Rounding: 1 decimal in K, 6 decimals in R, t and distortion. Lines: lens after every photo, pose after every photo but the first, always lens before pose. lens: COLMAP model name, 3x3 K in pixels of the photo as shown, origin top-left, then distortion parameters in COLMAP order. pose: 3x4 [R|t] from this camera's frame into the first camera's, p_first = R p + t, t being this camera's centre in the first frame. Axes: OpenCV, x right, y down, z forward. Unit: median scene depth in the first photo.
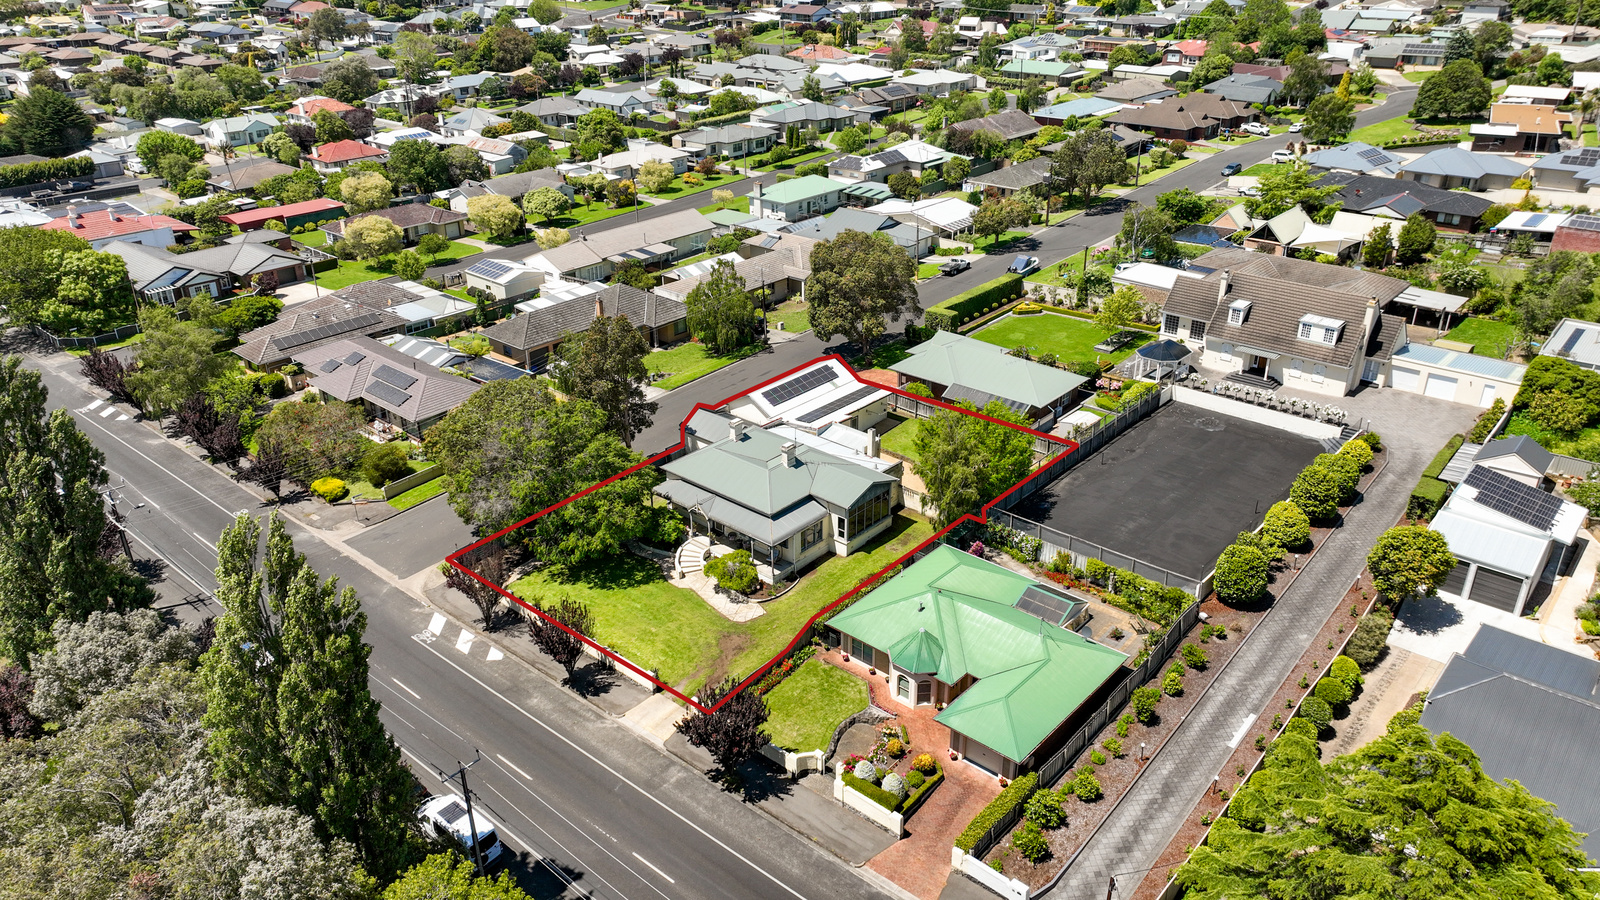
lens RADIAL K [[1121.5, 0, 800.0], [0, 1121.5, 450.0], [0, 0, 1]] dist [0.000241, -0.000159]
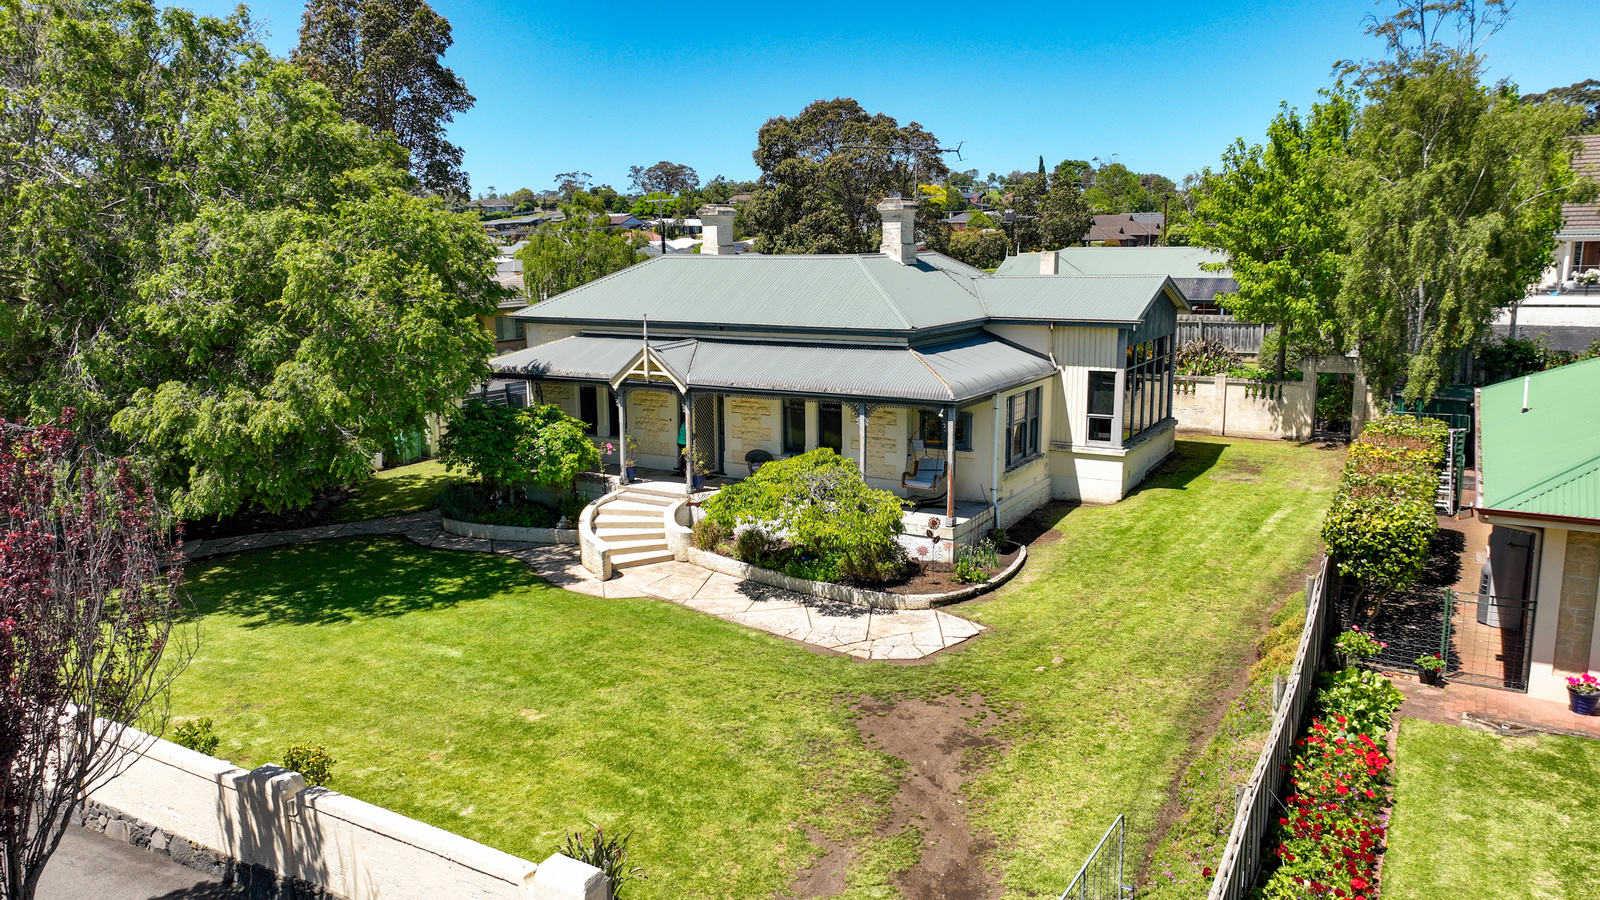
lens RADIAL K [[1121.5, 0, 800.0], [0, 1121.5, 450.0], [0, 0, 1]] dist [0.000241, -0.000159]
pose [[0.980956, -0.034941, 0.191060, -0.112215], [0.085237, 0.961345, -0.261823, 0.161484], [-0.174526, 0.273122, 0.946015, 0.726611]]
